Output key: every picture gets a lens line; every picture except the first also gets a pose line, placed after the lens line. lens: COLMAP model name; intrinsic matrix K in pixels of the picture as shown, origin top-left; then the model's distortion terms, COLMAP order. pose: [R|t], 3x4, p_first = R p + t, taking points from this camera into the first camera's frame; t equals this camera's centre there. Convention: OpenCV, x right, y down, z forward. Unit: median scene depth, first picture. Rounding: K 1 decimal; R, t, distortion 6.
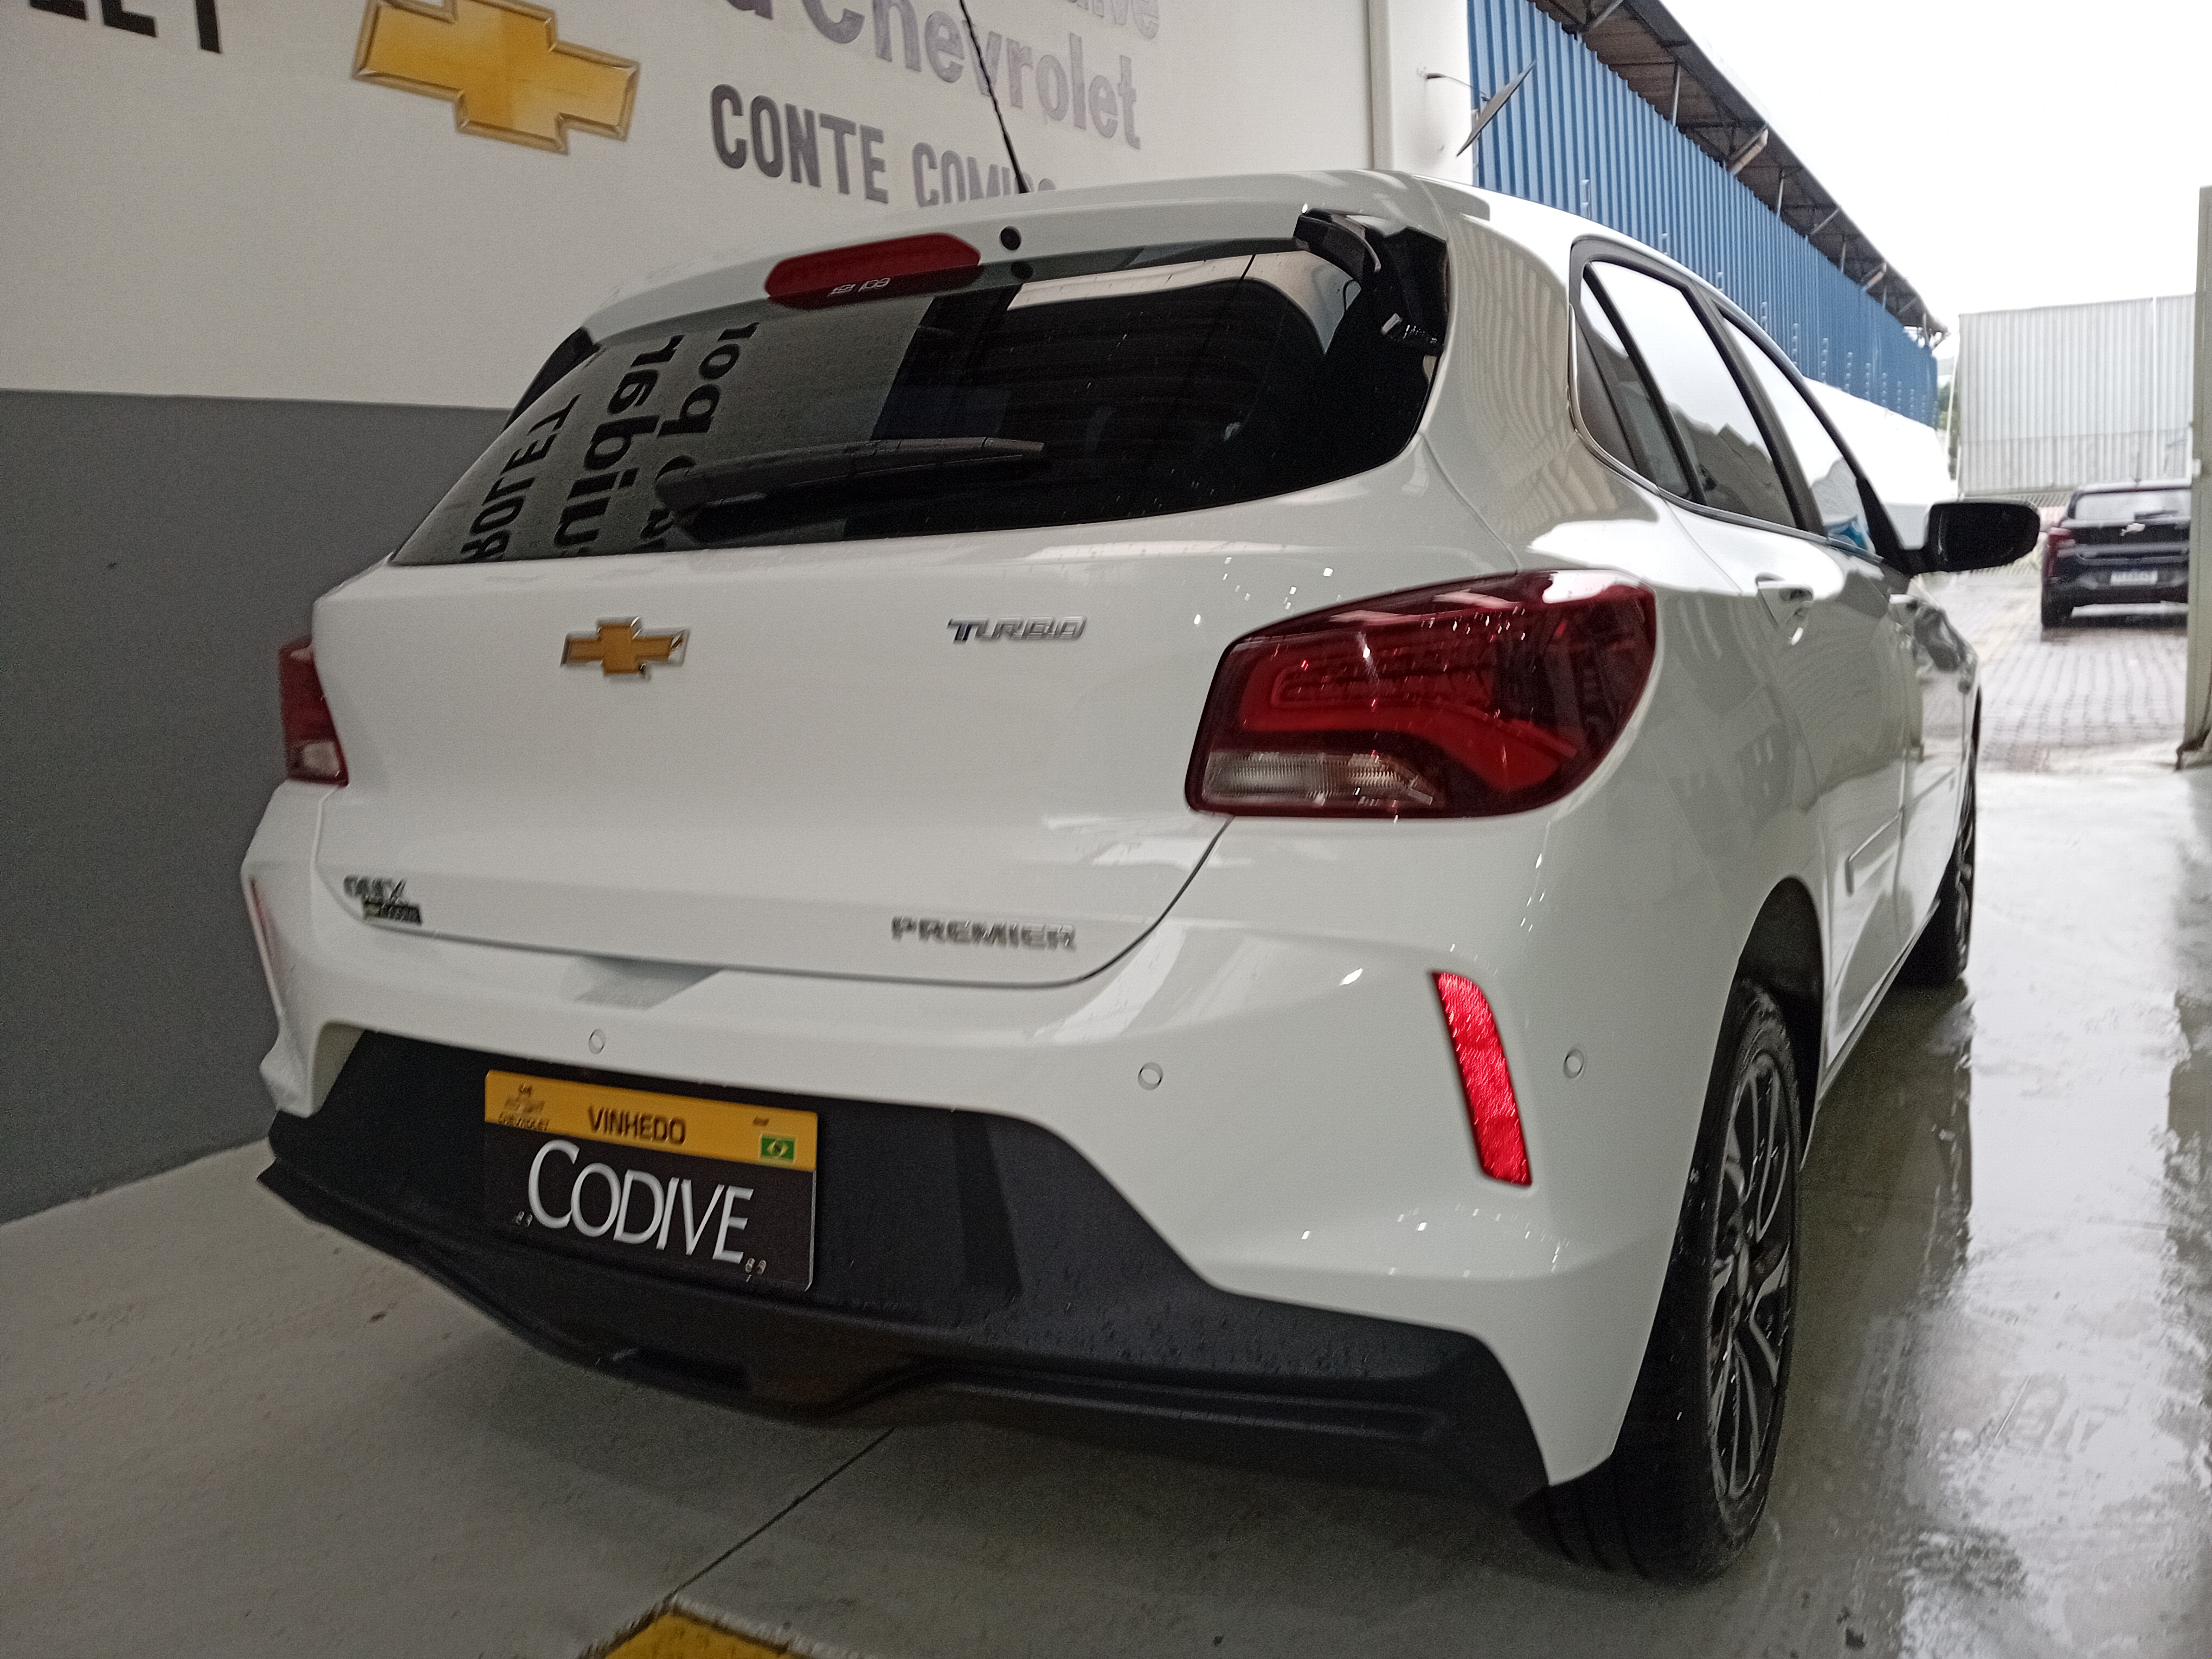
lens RADIAL K [[1709.1, 0, 1080.3], [0, 1709.1, 821.9], [0, 0, 1]] dist [0.036910, -0.005460]
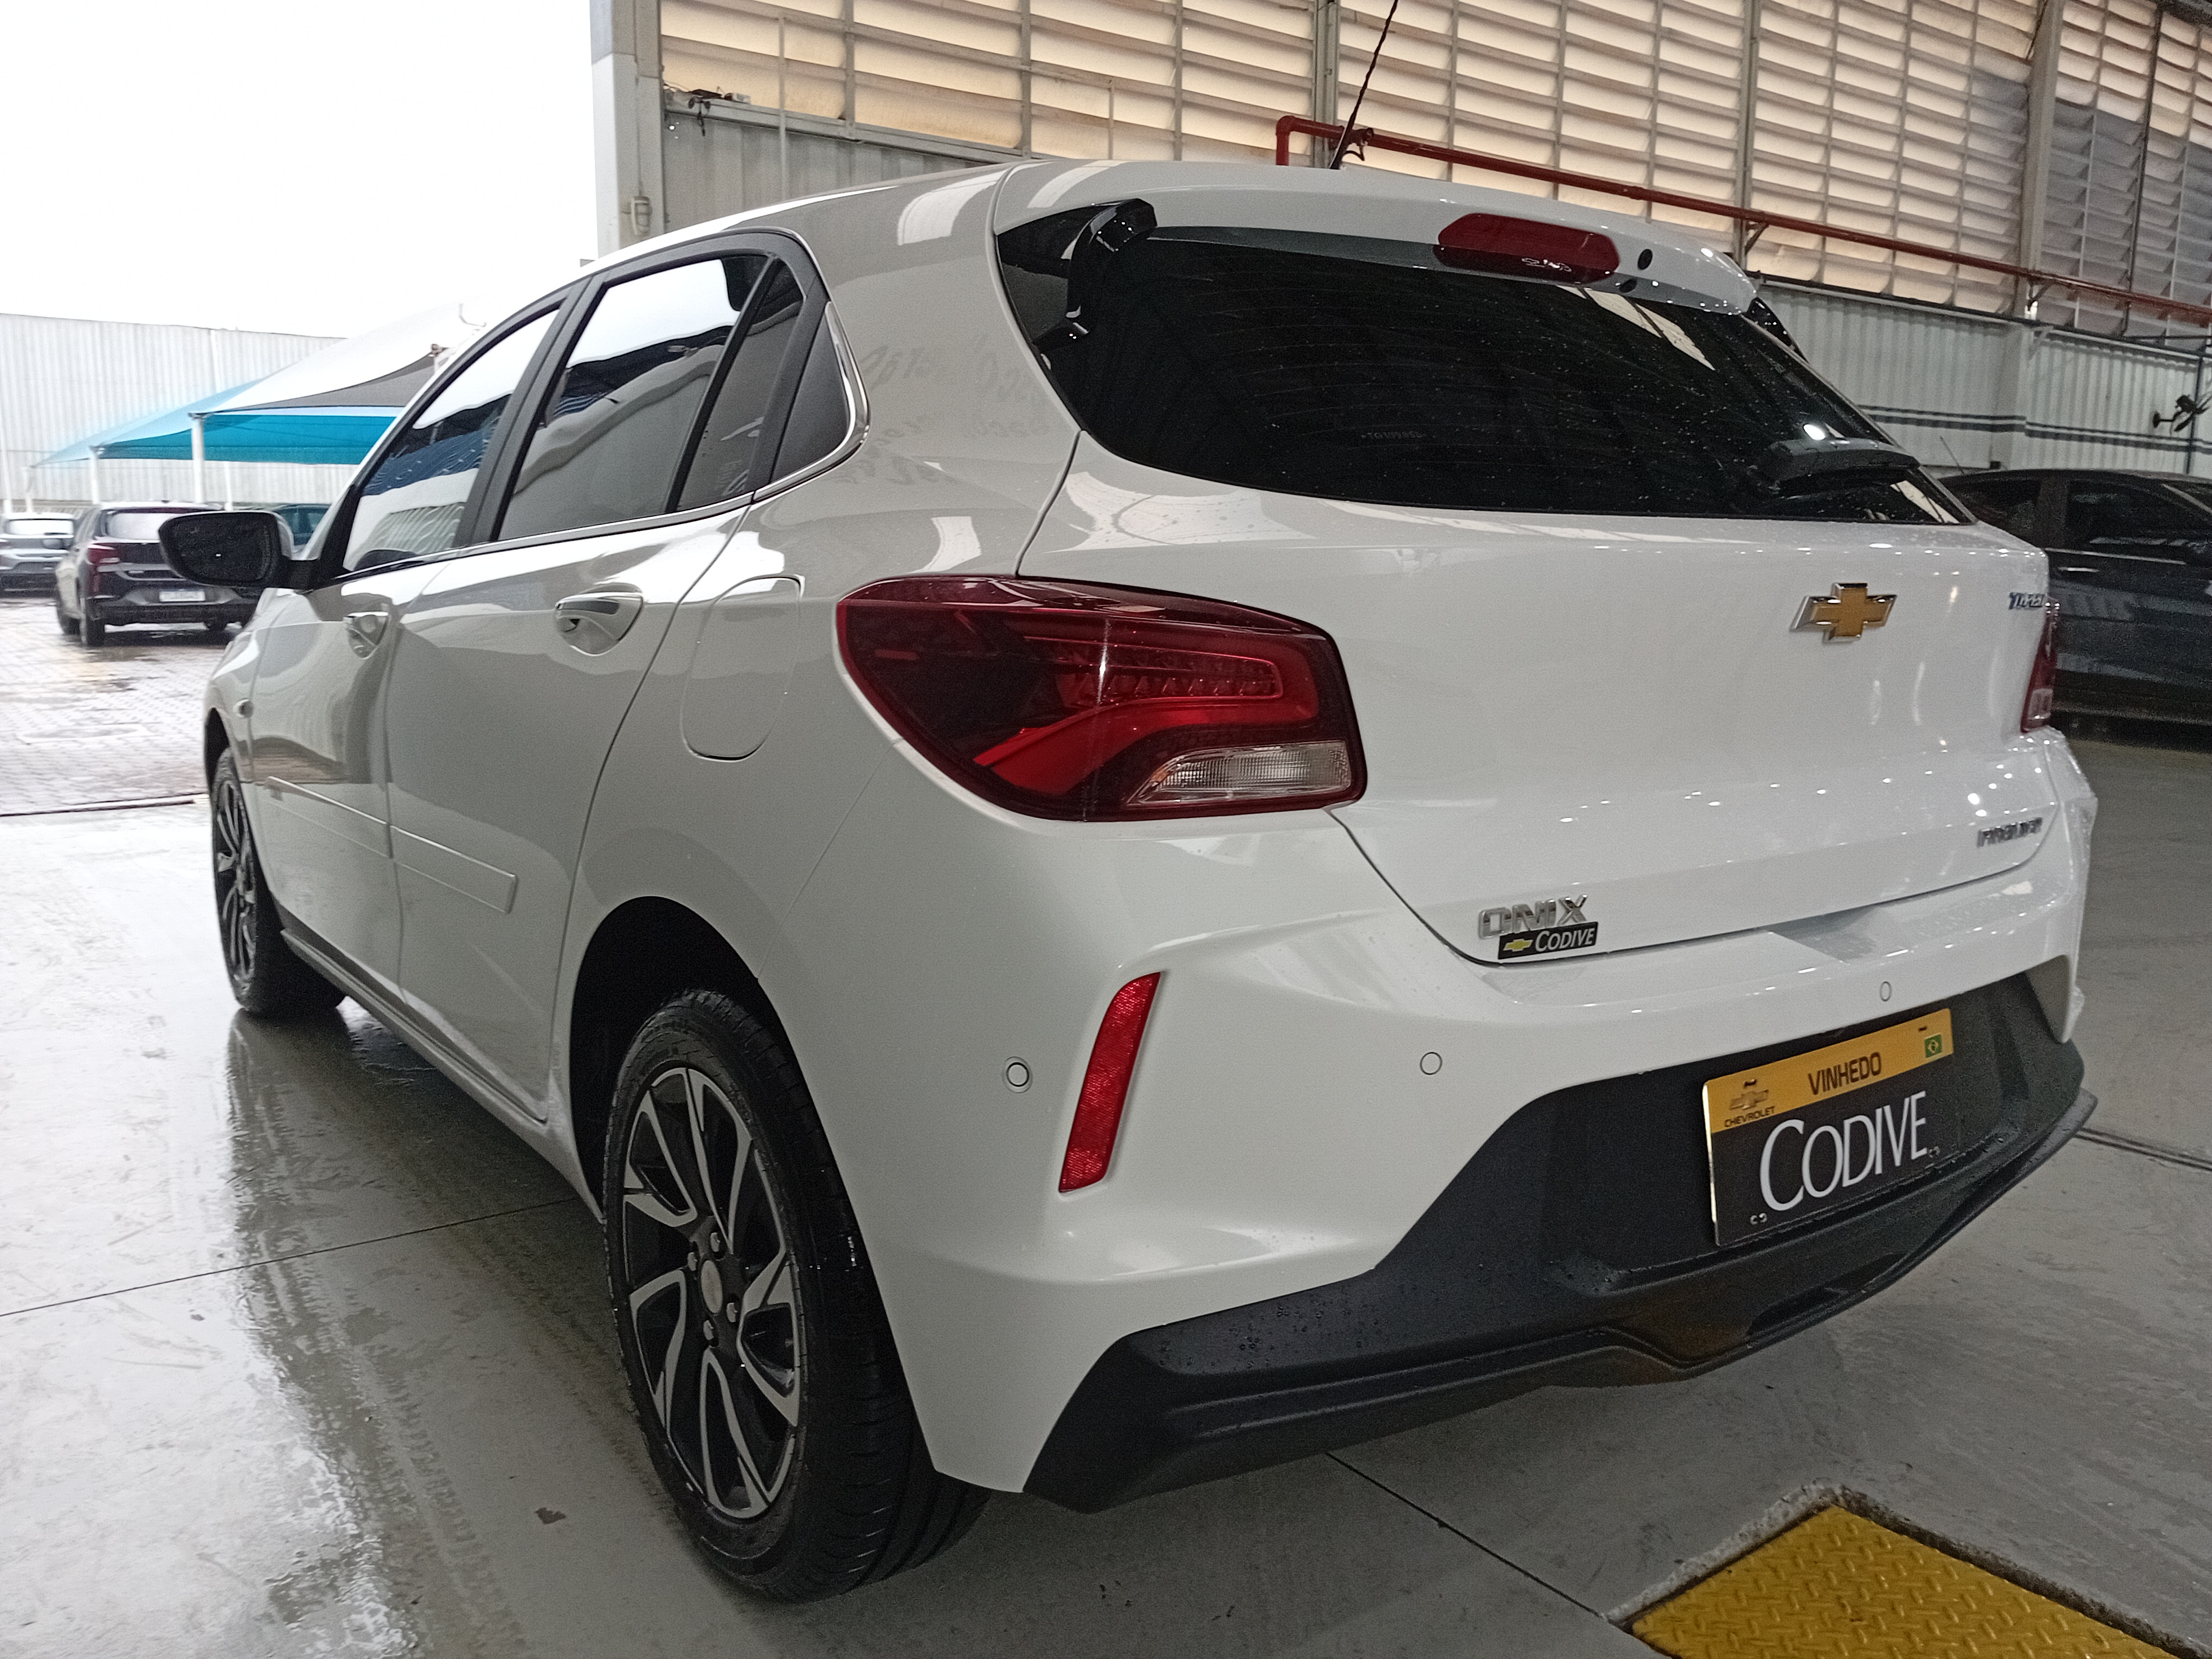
lens RADIAL K [[1705.6, 0, 1106.0], [0, 1705.6, 829.5], [0, 0, 1]] dist [-0.010285, 0.000454]
pose [[0.413629, -0.102123, 0.904700, -1.320432], [0.106850, 0.992267, 0.063156, -0.078816], [-0.904154, 0.070544, 0.421343, 0.935842]]
